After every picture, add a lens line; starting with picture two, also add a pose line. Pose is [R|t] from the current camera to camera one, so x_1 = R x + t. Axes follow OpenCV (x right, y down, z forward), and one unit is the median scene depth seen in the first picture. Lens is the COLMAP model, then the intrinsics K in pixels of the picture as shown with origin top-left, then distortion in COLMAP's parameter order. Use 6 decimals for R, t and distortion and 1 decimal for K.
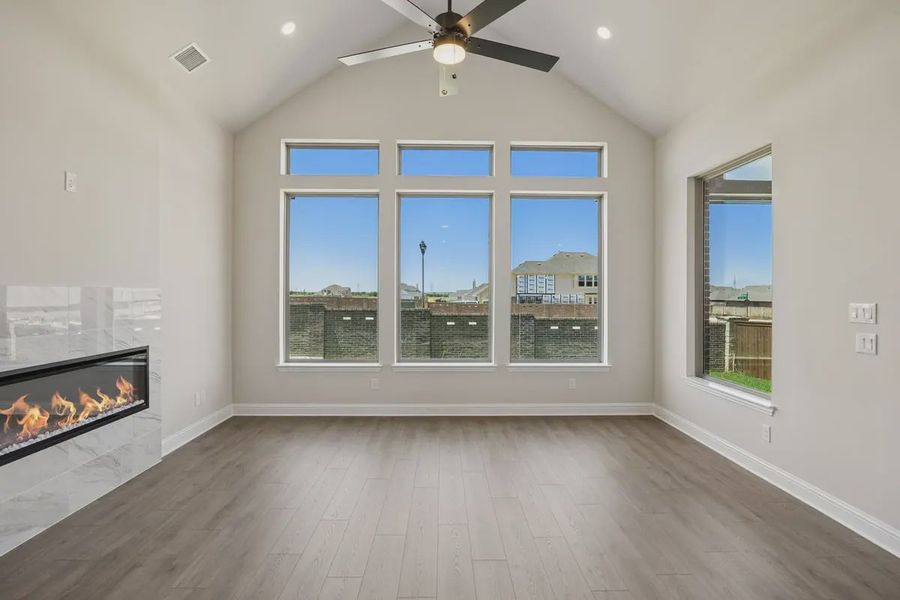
lens RADIAL K [[467.9, 0, 442.6], [0, 467.9, 299.0], [0, 0, 1]] dist [-0.007071, 0.000111]
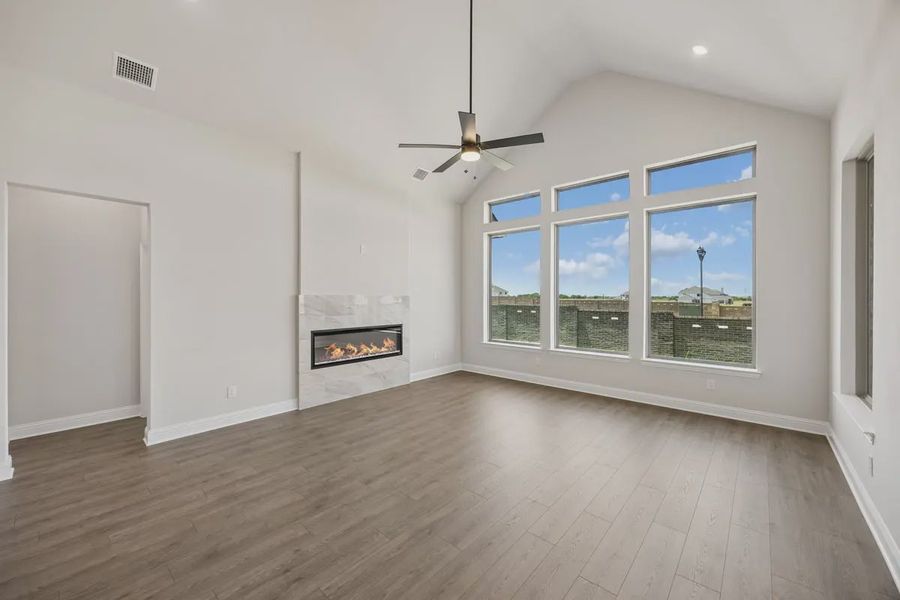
lens RADIAL K [[374.4, 0, 450.5], [0, 374.4, 299.5], [0, 0, 1]] dist [-0.000163, 0.000529]
pose [[0.710809, 0.000677, -0.703384, 0.449815], [-0.006522, 0.999963, -0.005628, 0.002024], [0.703355, 0.008588, 0.710787, 0.004537]]
